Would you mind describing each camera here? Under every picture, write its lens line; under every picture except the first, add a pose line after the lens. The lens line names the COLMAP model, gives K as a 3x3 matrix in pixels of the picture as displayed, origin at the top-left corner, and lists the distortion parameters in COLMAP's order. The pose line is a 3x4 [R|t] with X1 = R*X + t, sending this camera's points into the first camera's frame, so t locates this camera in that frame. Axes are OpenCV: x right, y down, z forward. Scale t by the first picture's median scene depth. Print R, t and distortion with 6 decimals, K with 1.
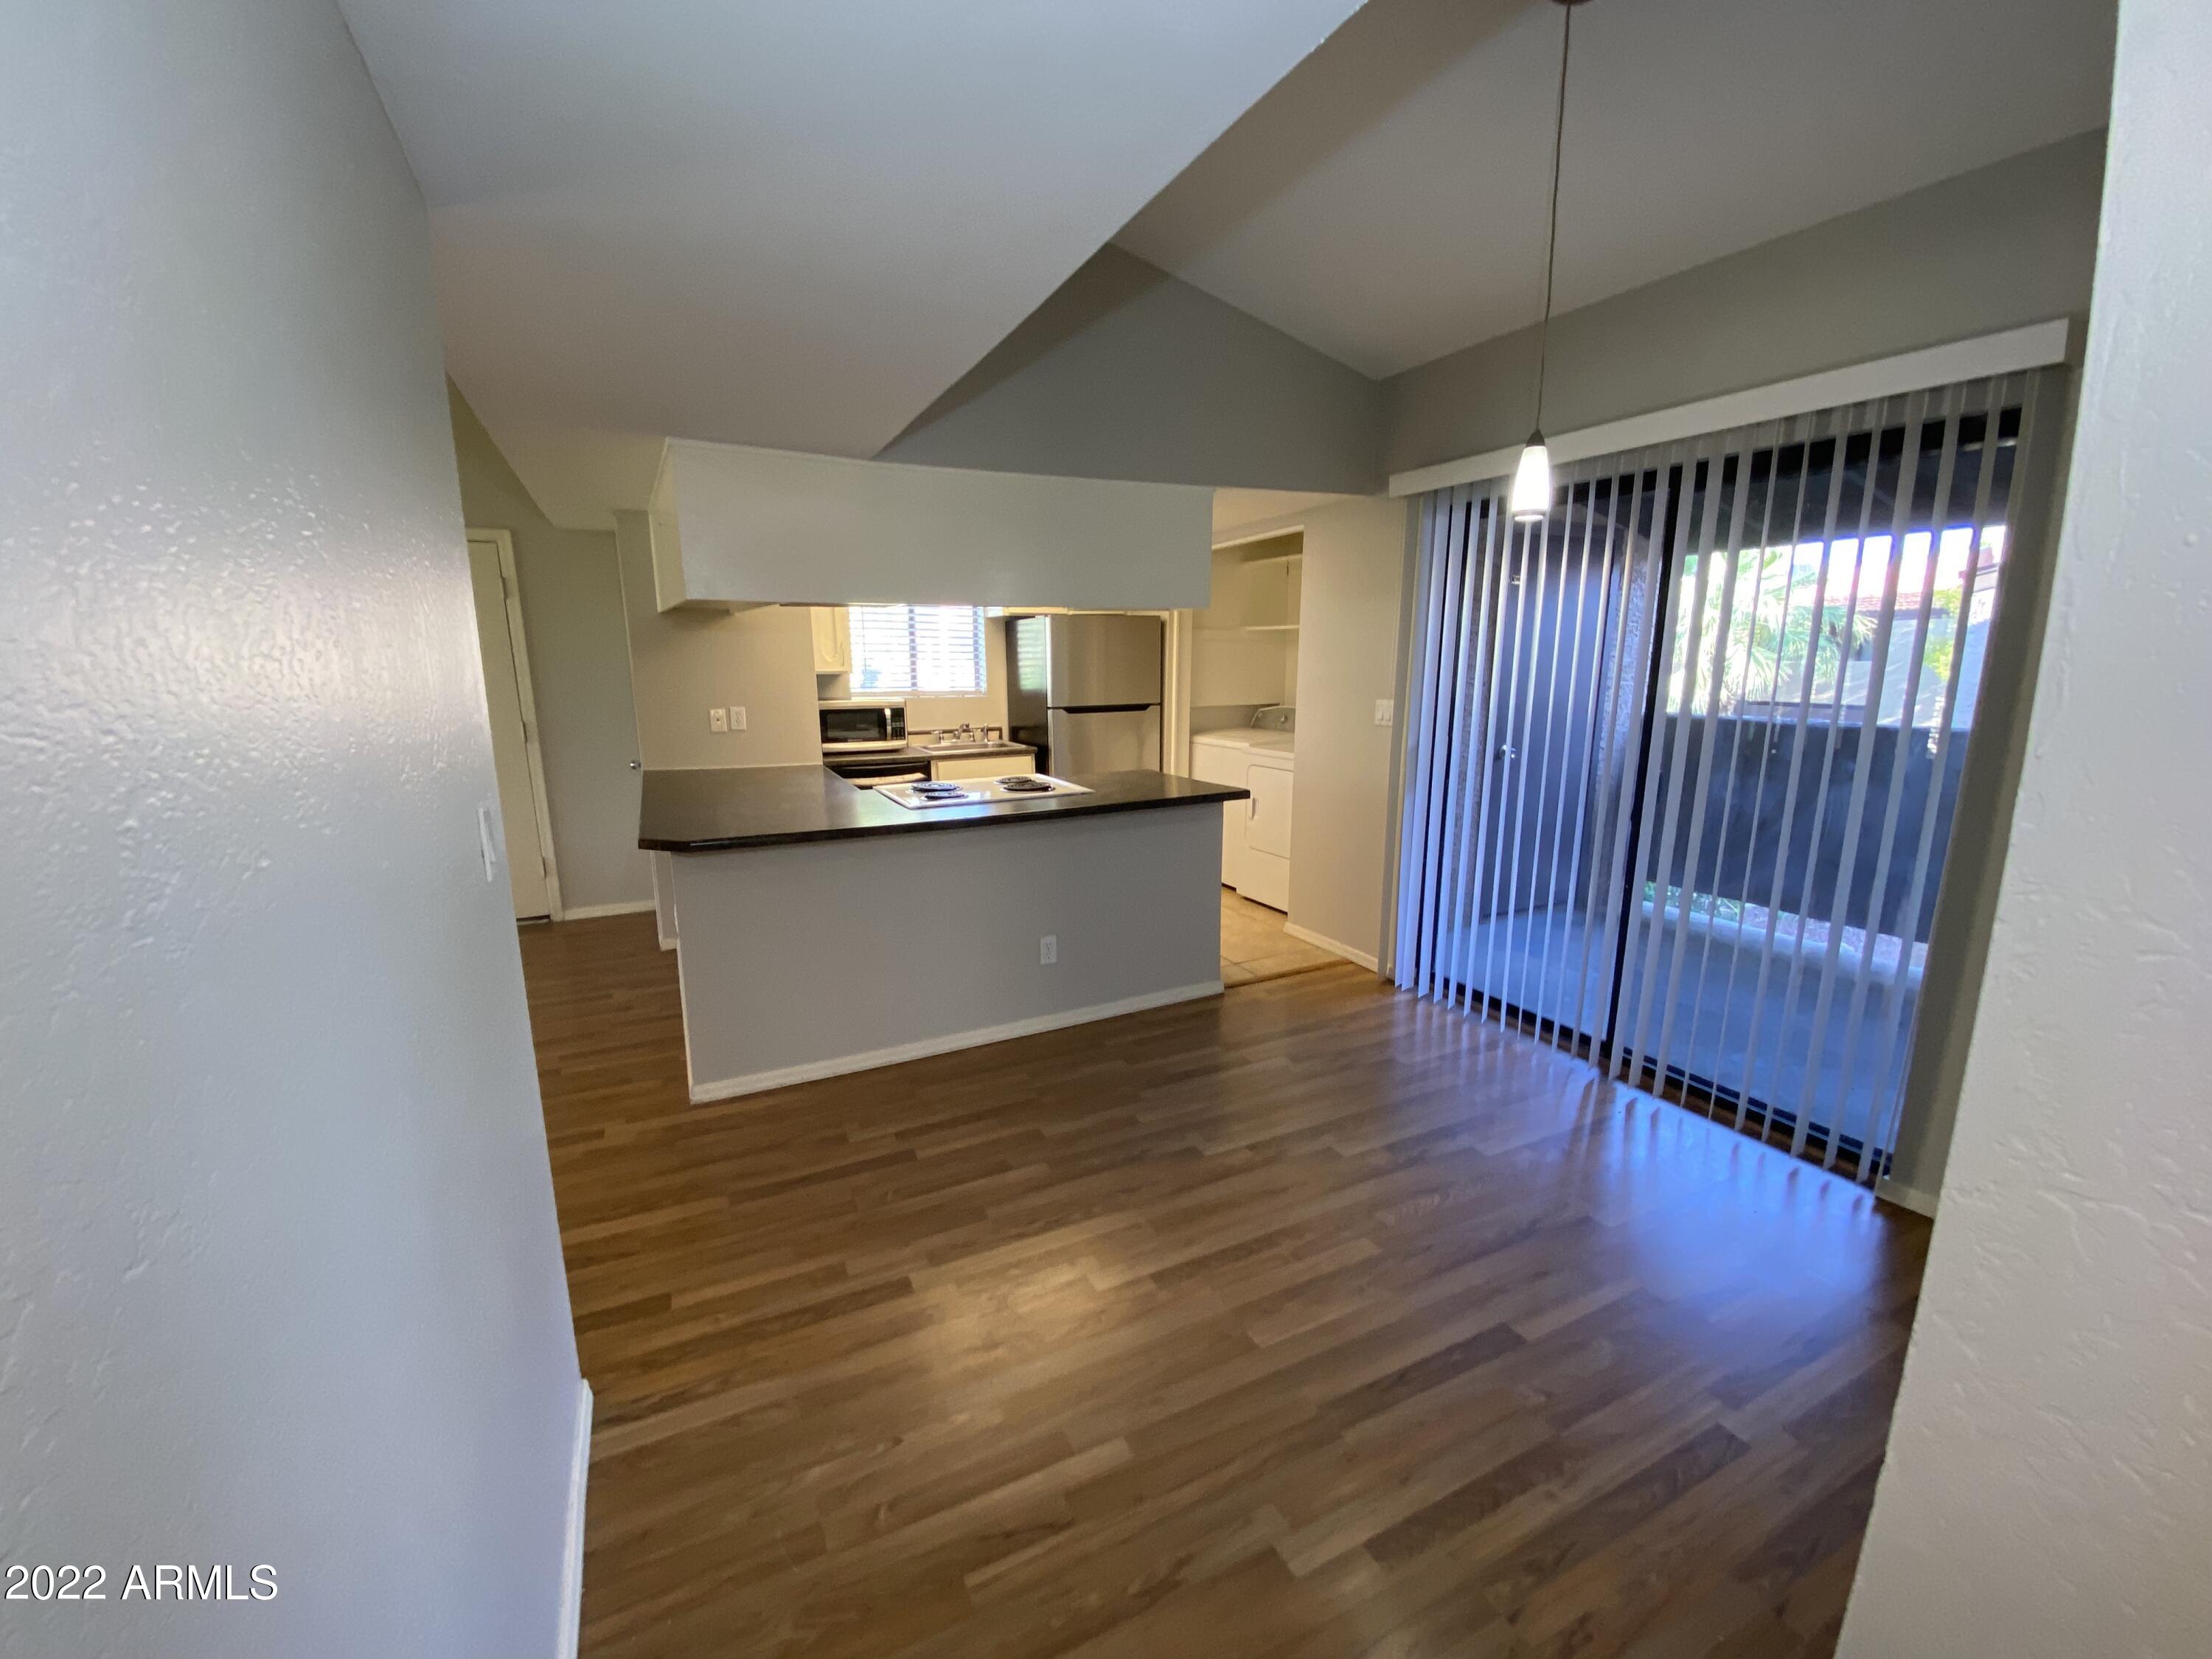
lens RADIAL K [[892.8, 0, 1099.0], [0, 892.8, 838.3], [0, 0, 1]] dist [0.030186, -0.022800]
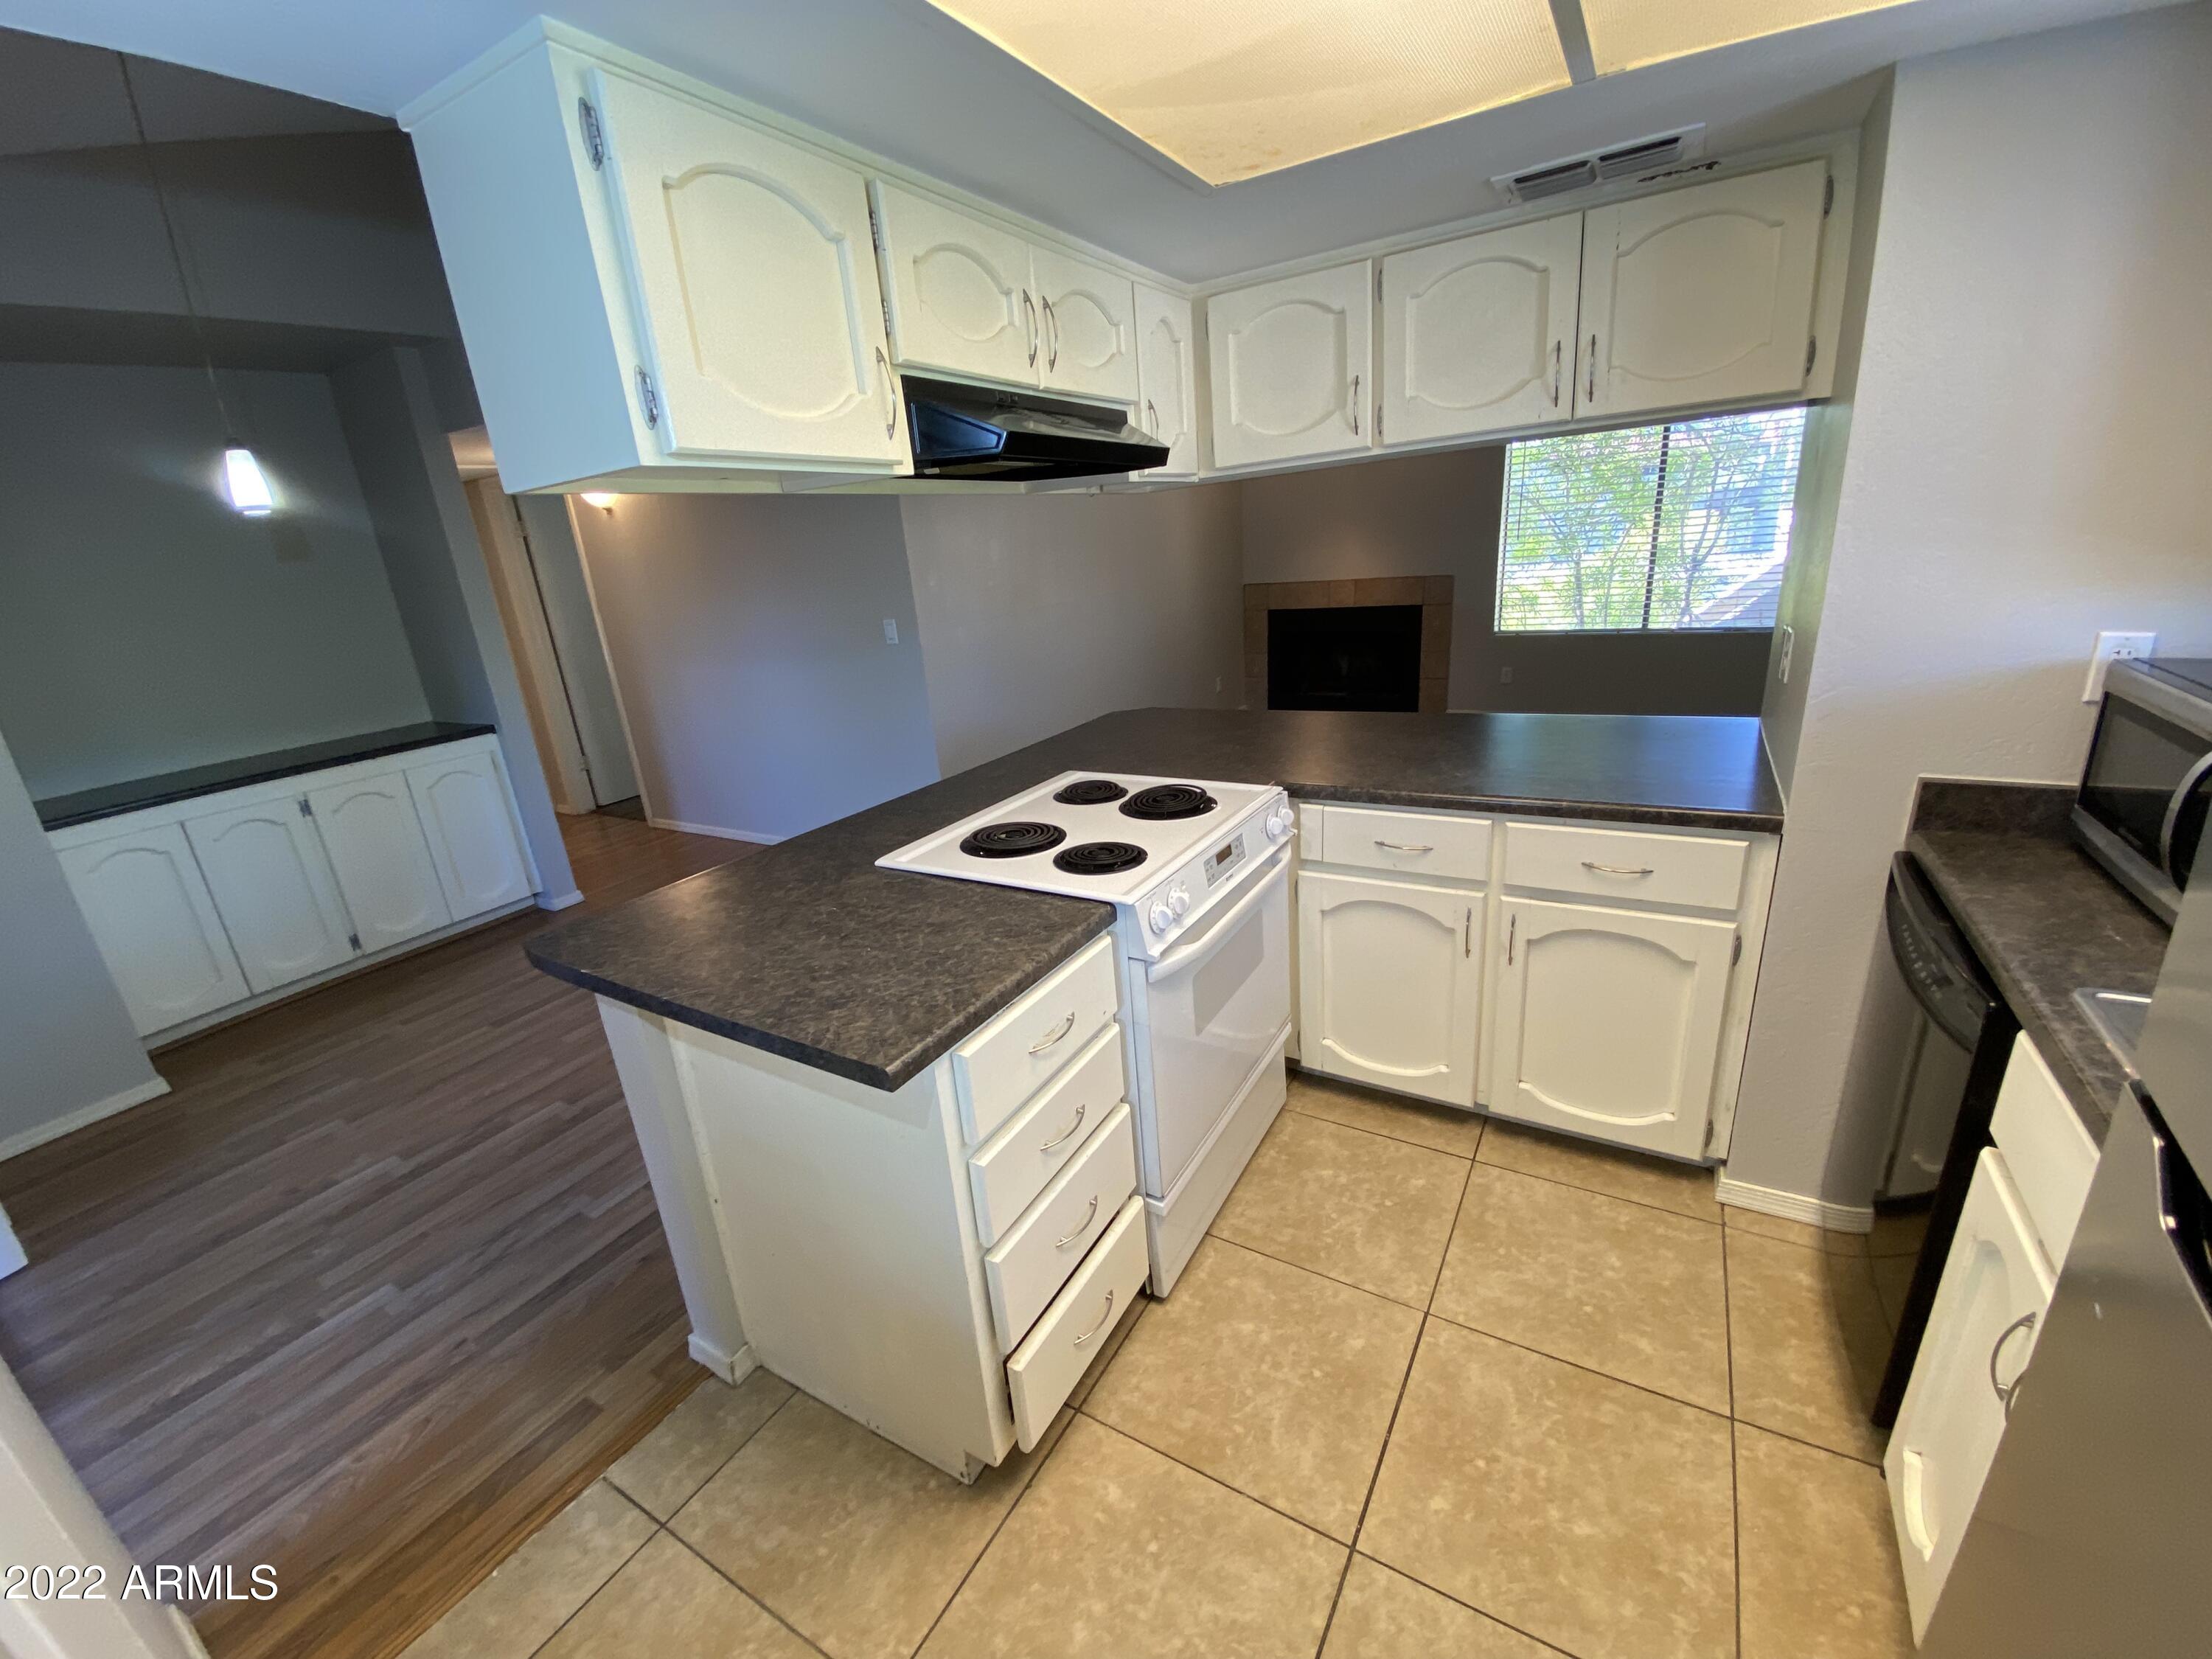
lens RADIAL K [[886.0, 0, 1095.9], [0, 886.0, 836.0], [0, 0, 1]] dist [0.055401, -0.043539]
pose [[-0.837209, 0.242825, -0.490017, 0.142813], [-0.024065, 0.878793, 0.476595, -0.329377], [0.546353, 0.410802, -0.729890, 1.509296]]
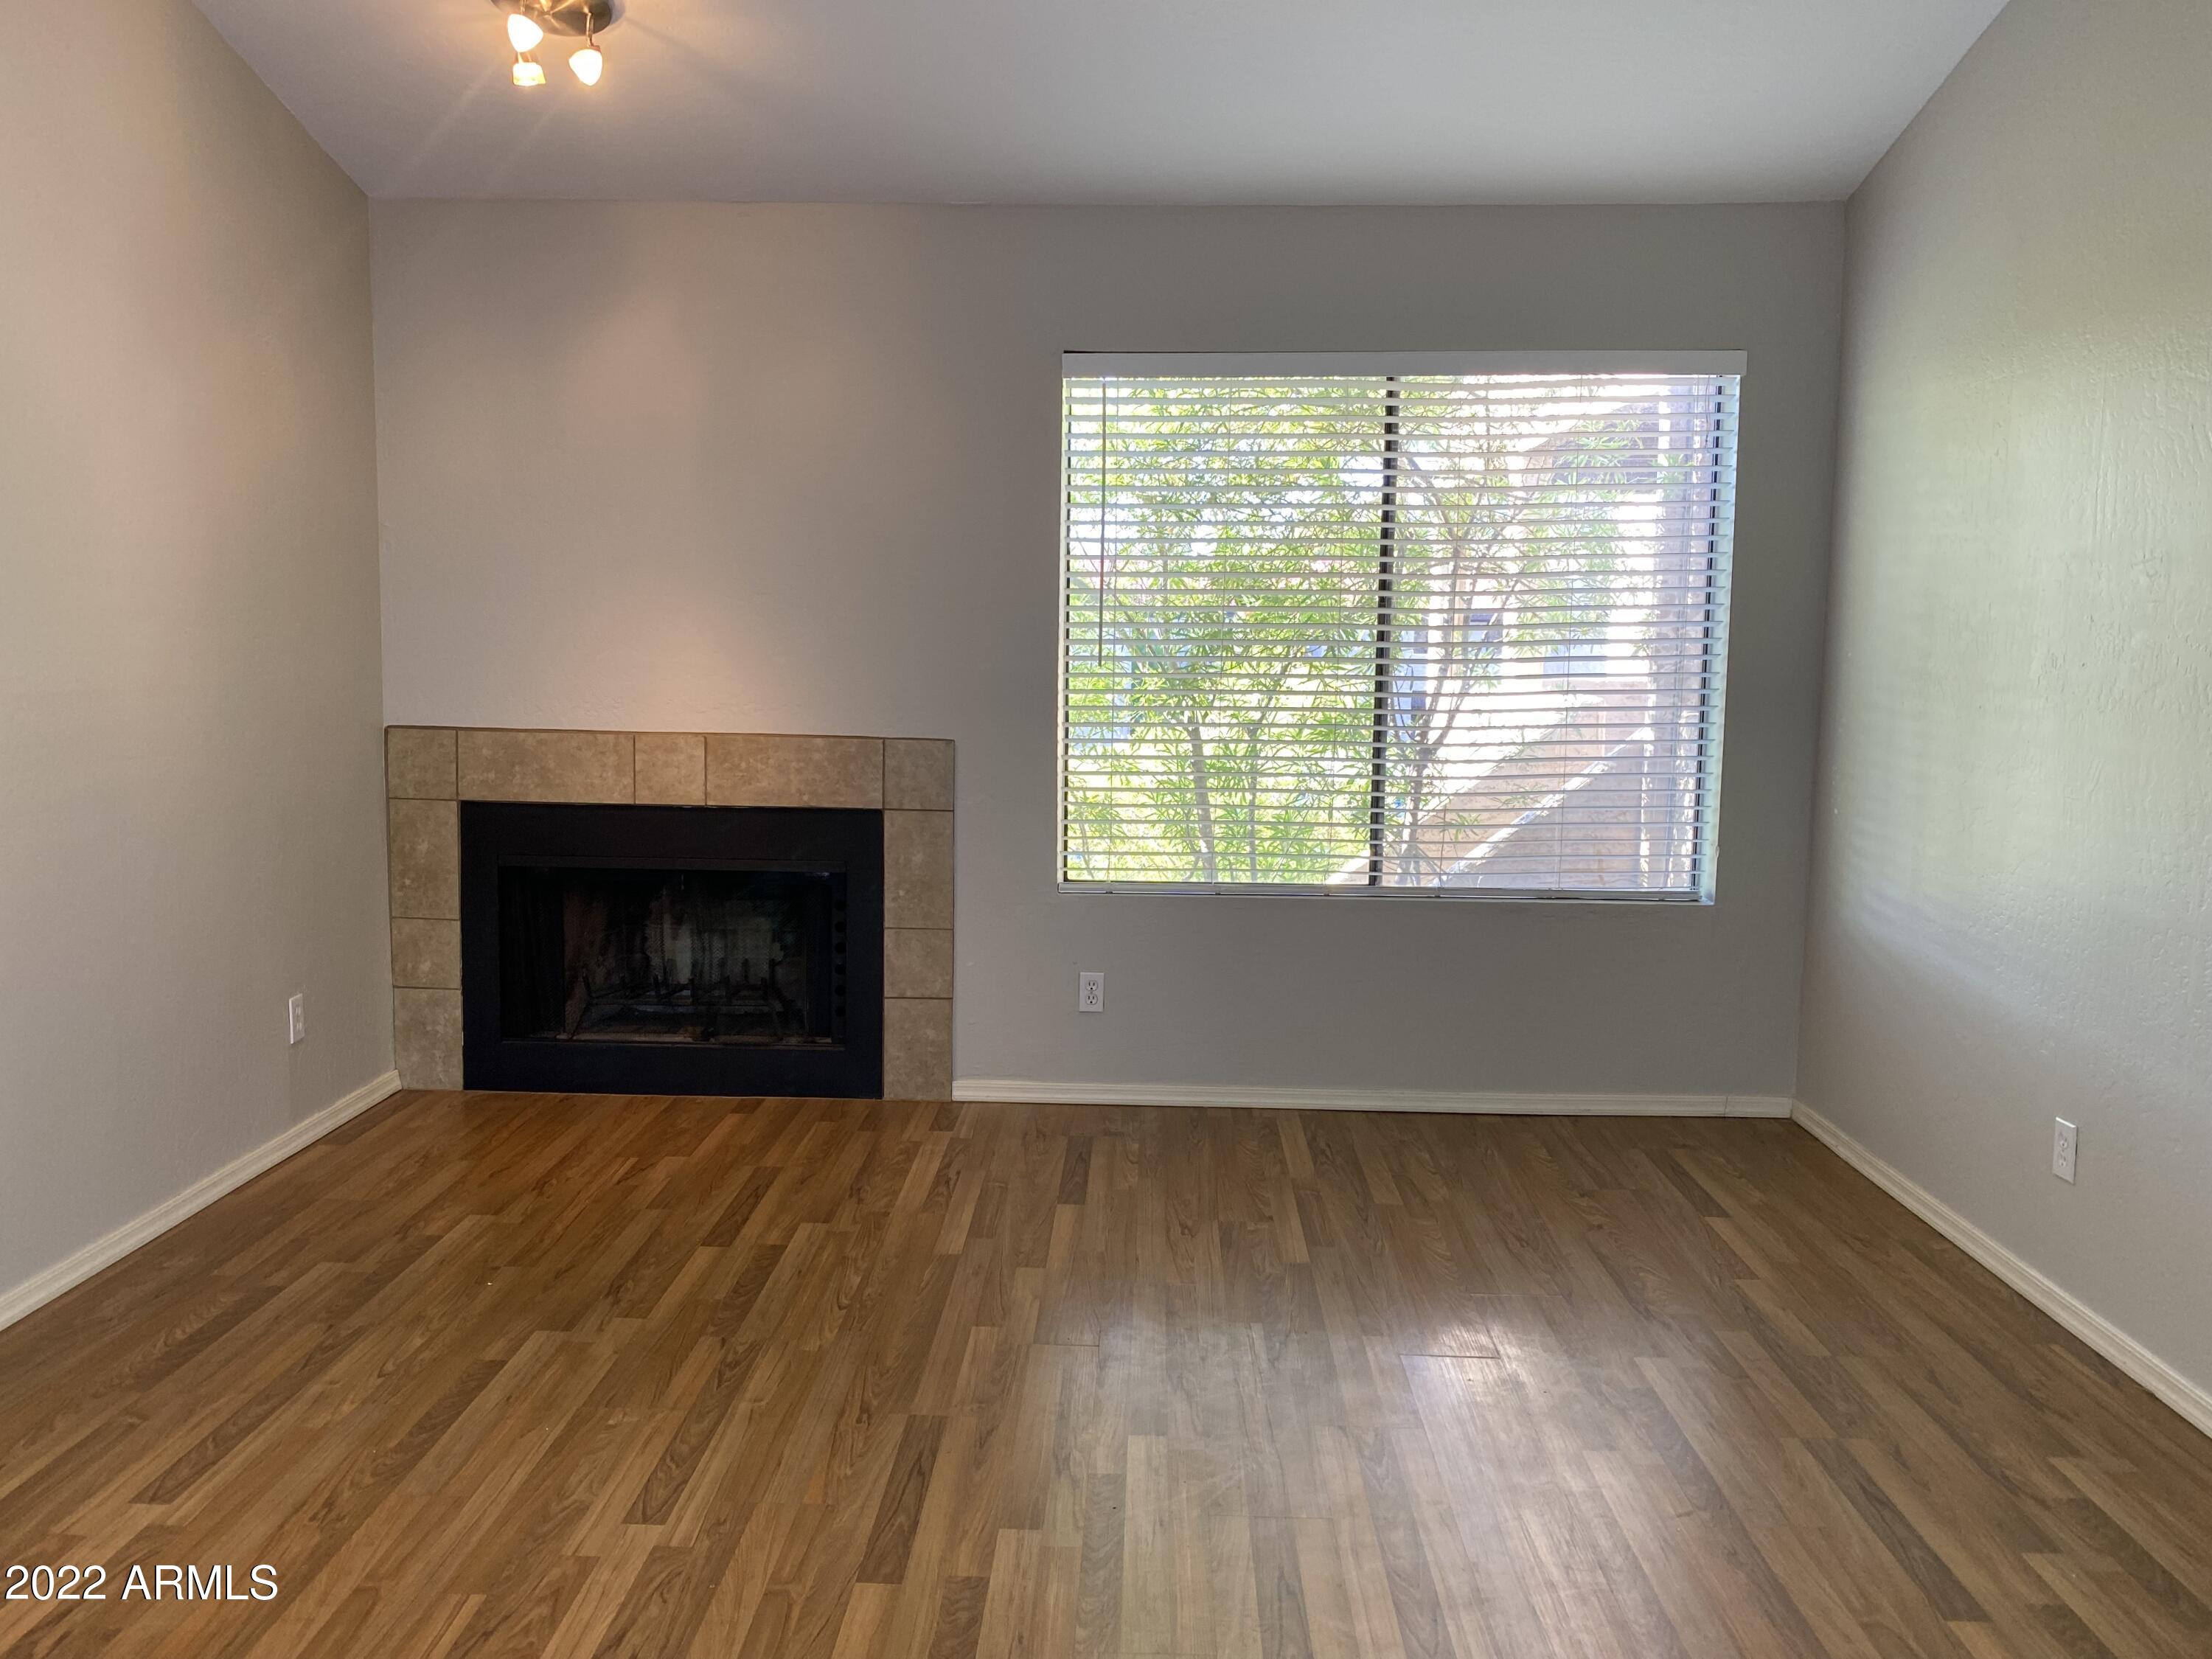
lens RADIAL K [[1710.6, 0, 1108.7], [0, 1710.6, 821.2], [0, 0, 1]] dist [0.071839, -0.083068]
pose [[-0.469788, 0.093140, -0.877852, -0.353807], [-0.183378, 0.962431, 0.200249, -0.174385], [0.863523, 0.255053, -0.435058, 1.066731]]
